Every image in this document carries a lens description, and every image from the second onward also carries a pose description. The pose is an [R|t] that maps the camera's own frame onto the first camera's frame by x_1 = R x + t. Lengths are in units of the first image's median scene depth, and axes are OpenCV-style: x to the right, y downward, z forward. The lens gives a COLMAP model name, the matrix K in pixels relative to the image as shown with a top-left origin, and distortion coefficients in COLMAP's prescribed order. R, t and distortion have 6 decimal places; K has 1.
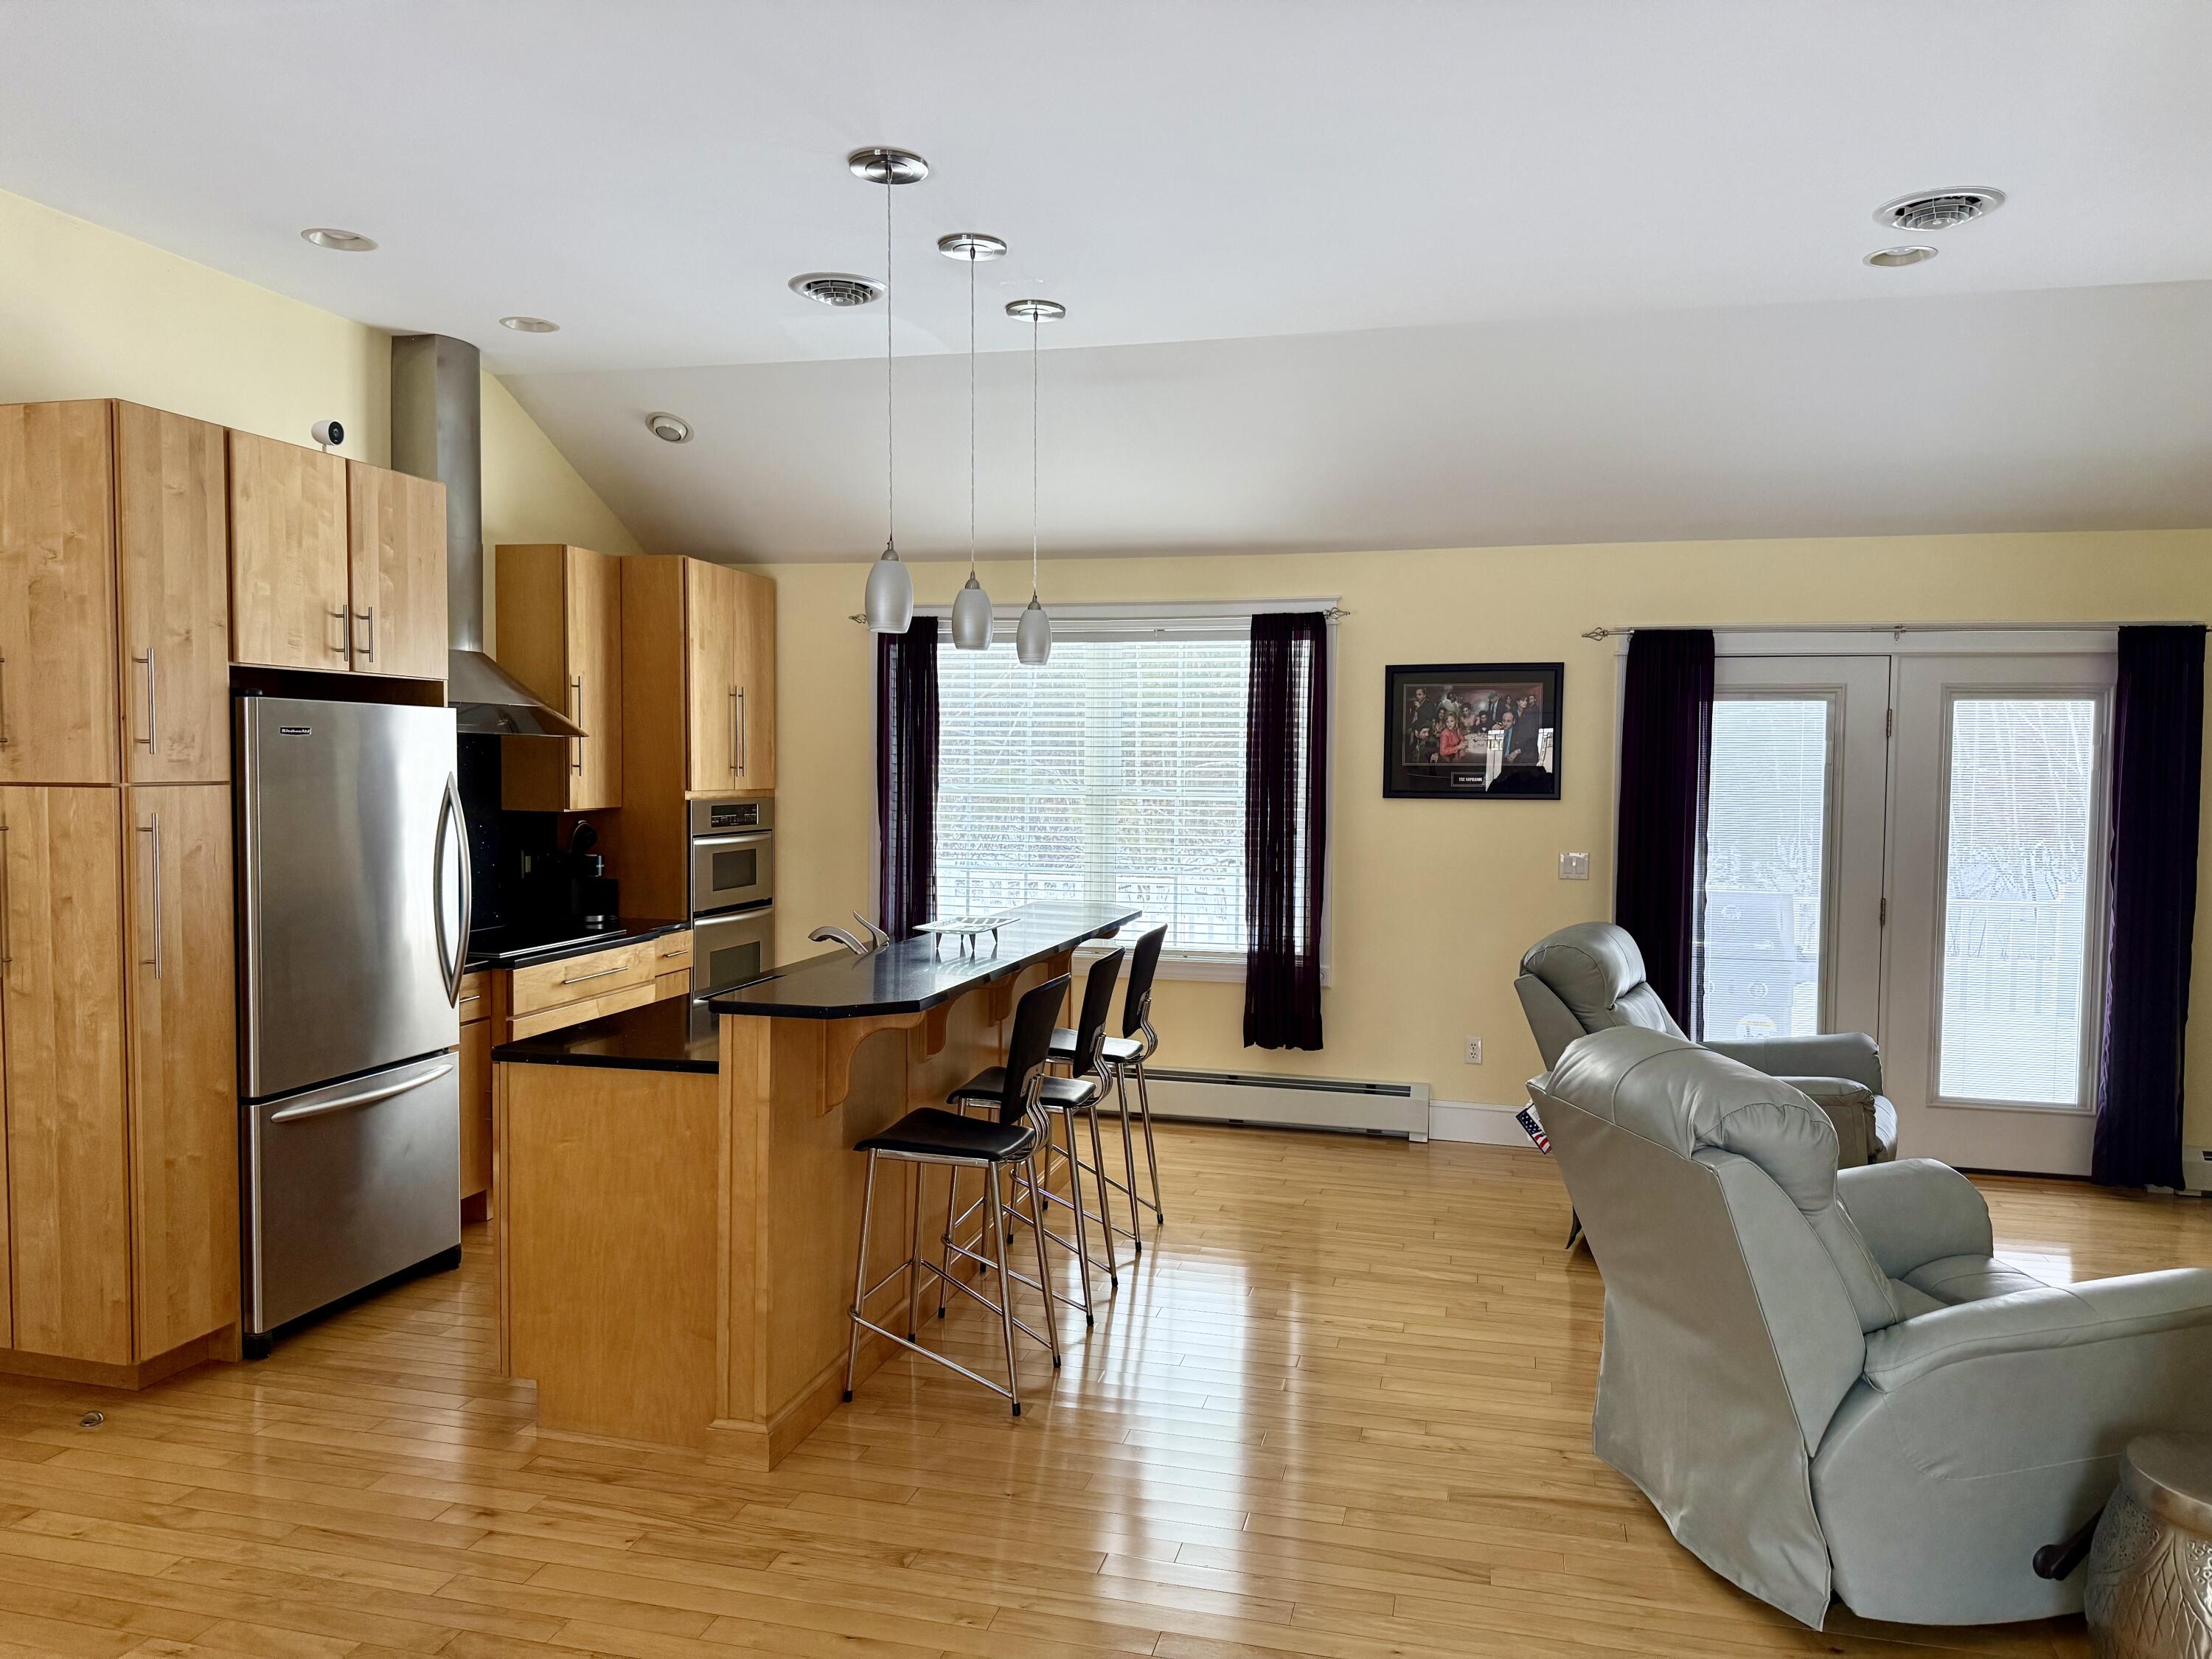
lens RADIAL K [[1524.3, 0, 1104.0], [0, 1524.3, 836.6], [0, 0, 1]] dist [0.074964, -0.100207]
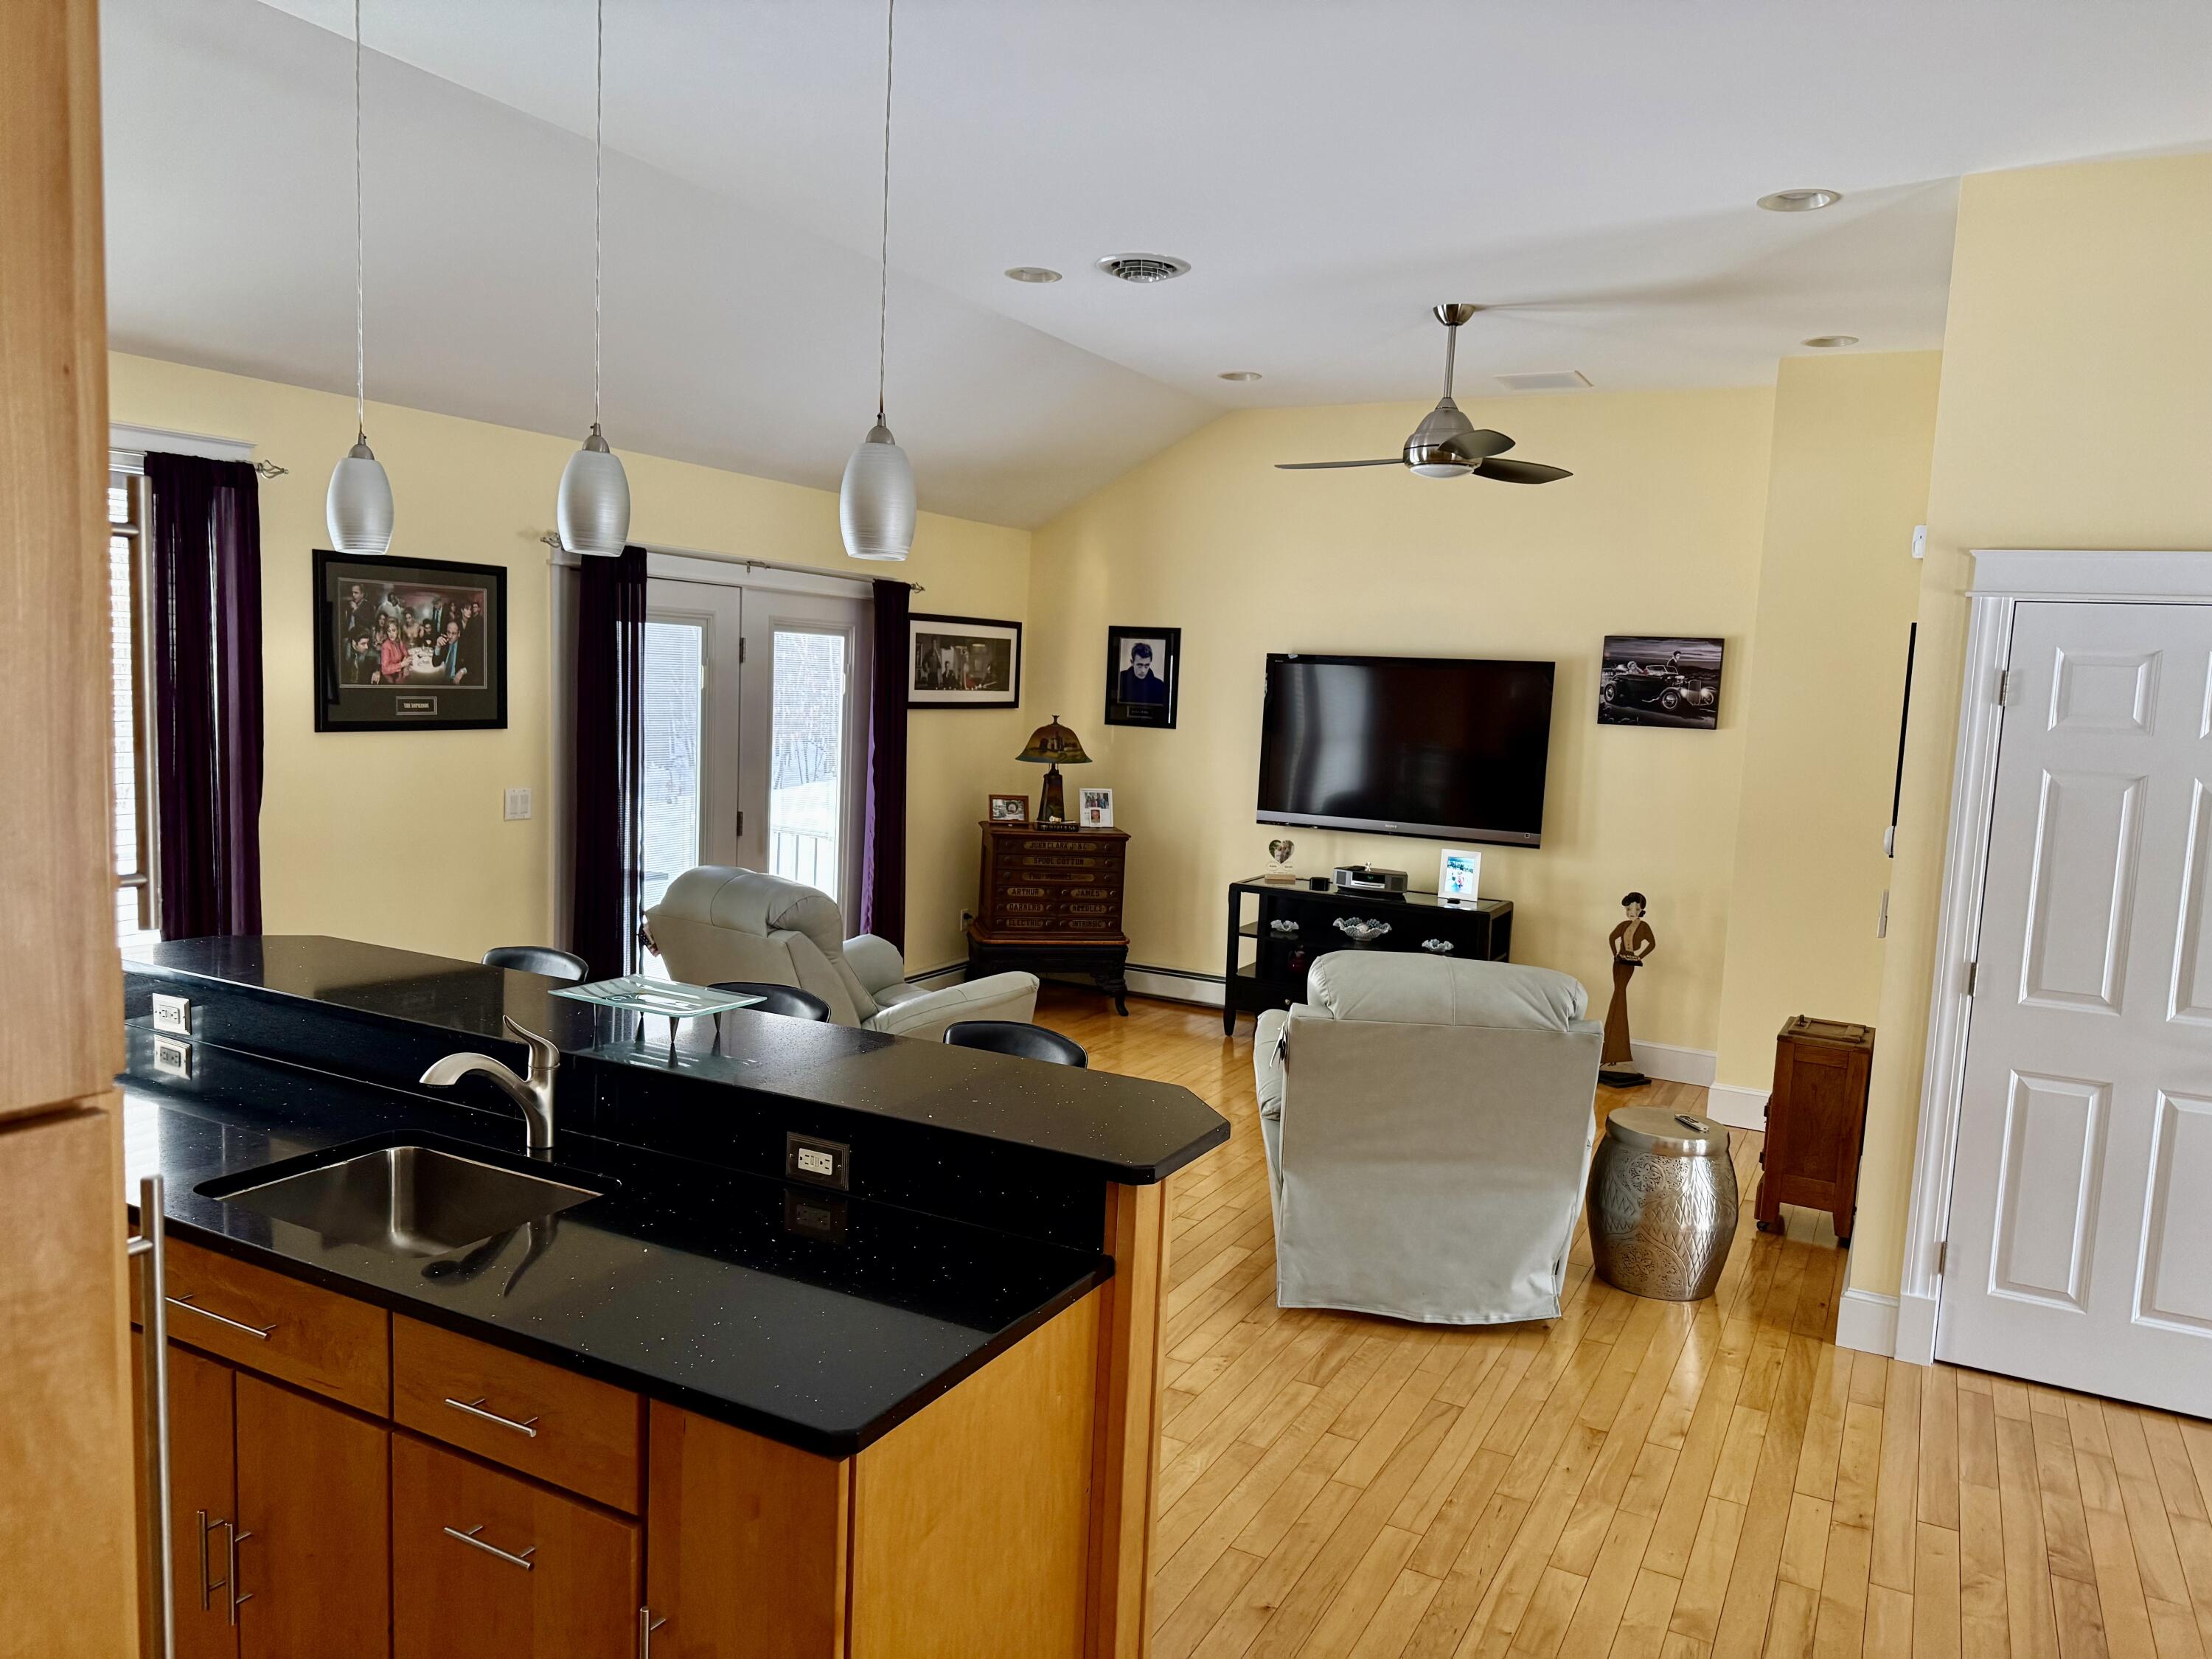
lens RADIAL K [[1512.6, 0, 1154.3], [0, 1512.6, 834.4], [0, 0, 1]] dist [0.096664, -0.109724]
pose [[0.221206, -0.103194, 0.969752, -0.671040], [0.005050, 0.994494, 0.104675, -0.077018], [-0.975214, -0.018258, 0.220509, 0.662603]]
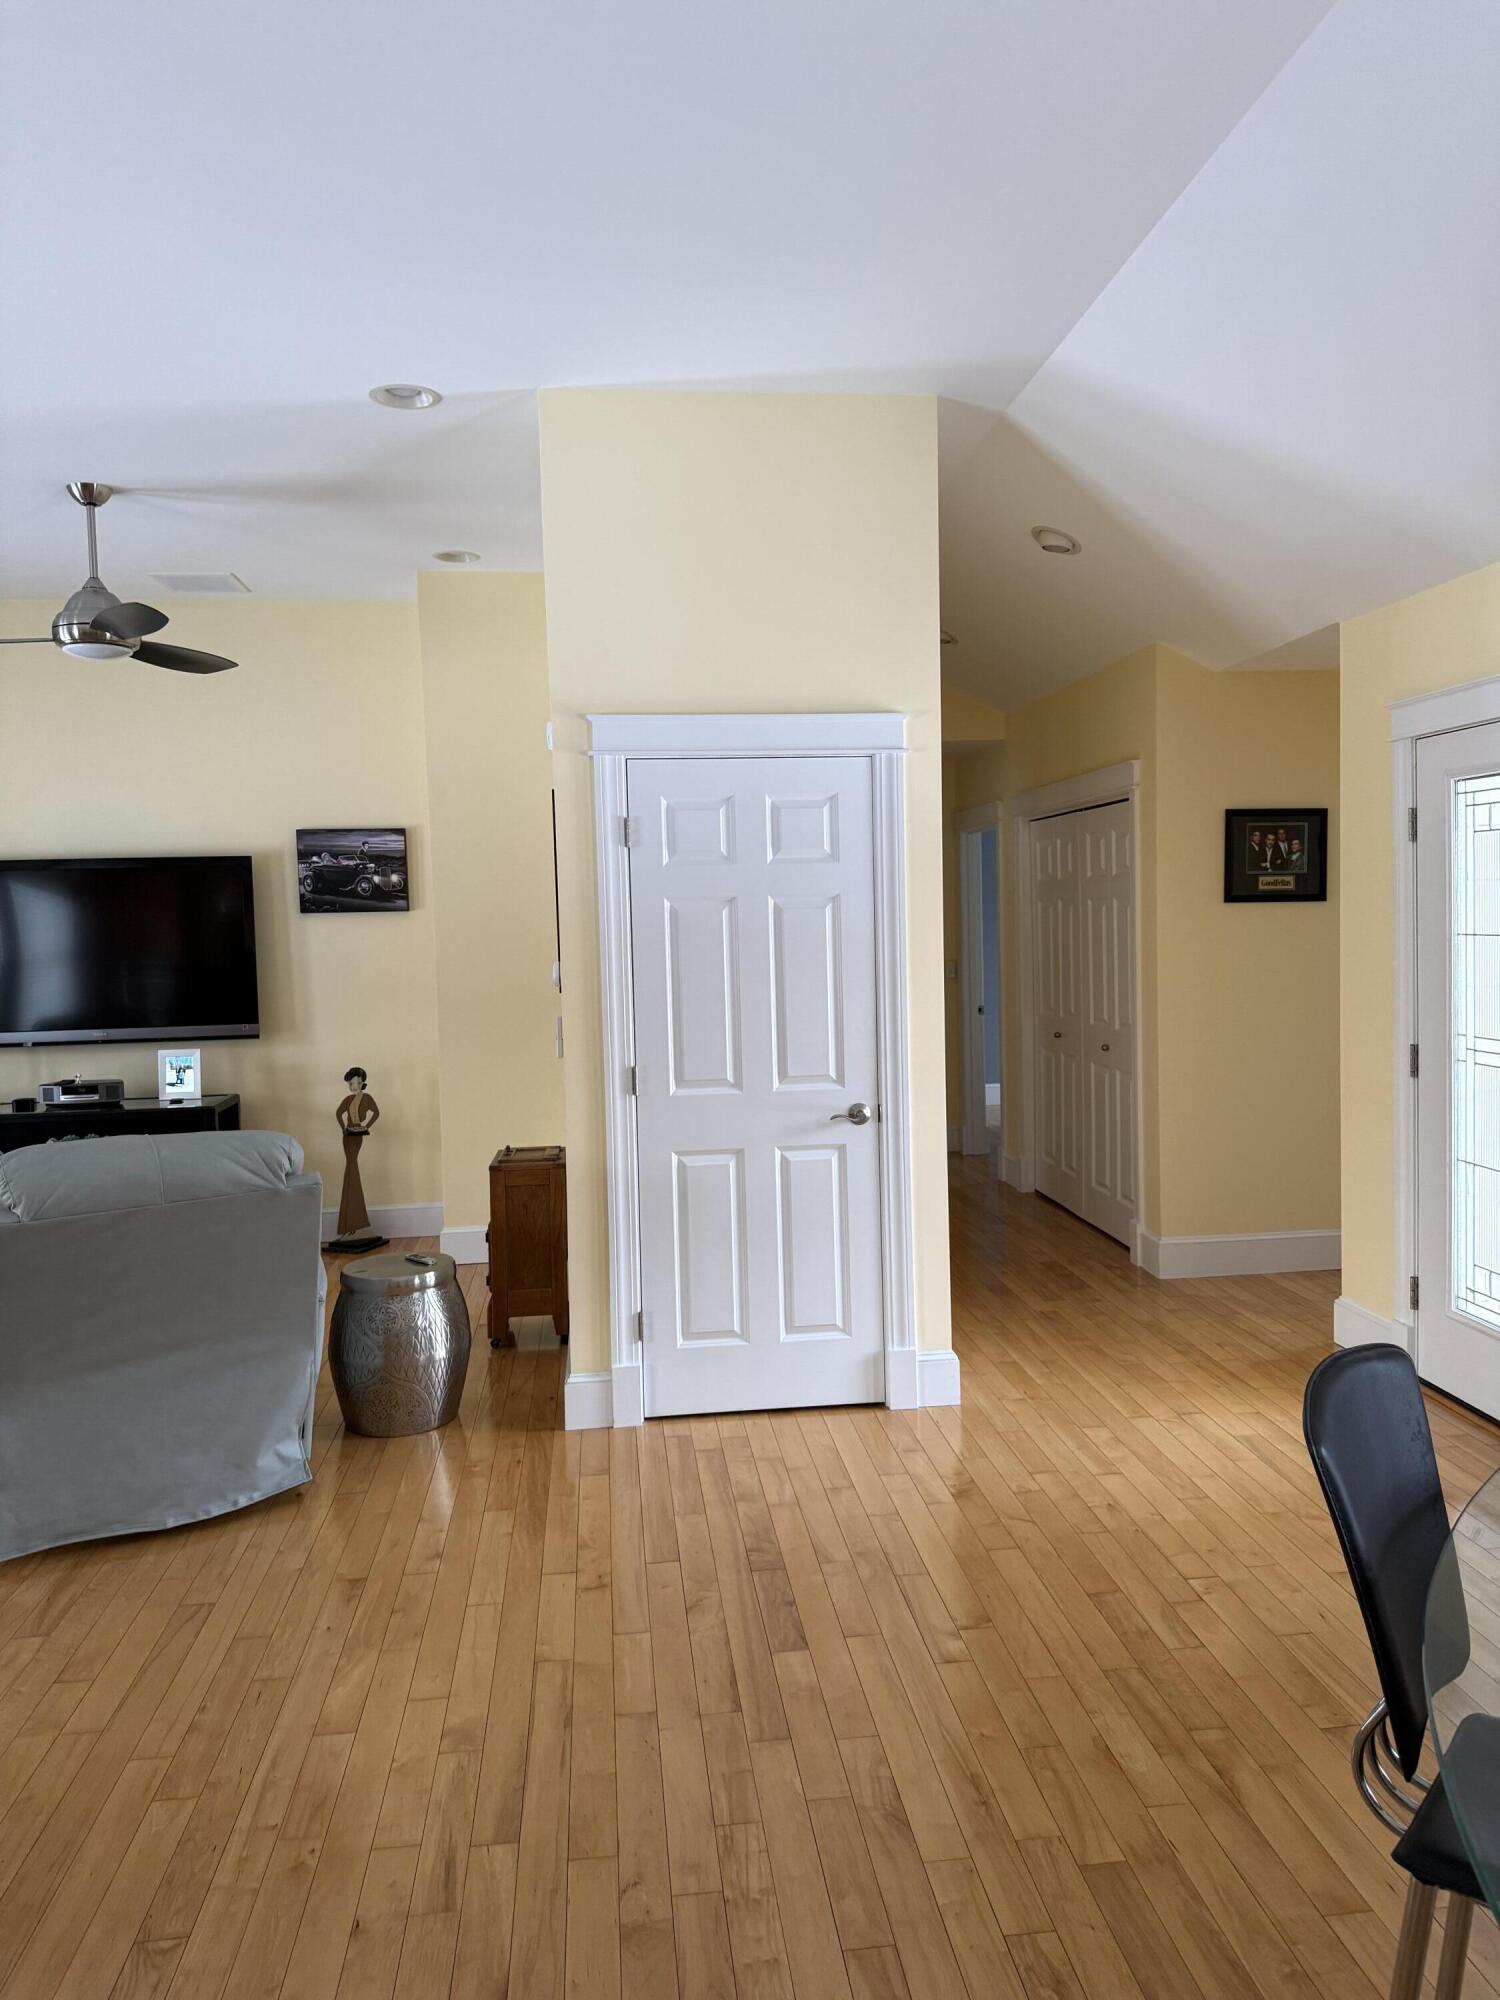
lens RADIAL K [[1358.3, 0, 746.1], [0, 1358.3, 1003.7], [0, 0, 1]] dist [0.052296, -0.090906]
pose [[-0.353504, -0.061343, 0.933420, -0.583619], [0.068489, 0.993472, 0.091227, -0.027323], [-0.932923, 0.096178, -0.346995, 0.636781]]
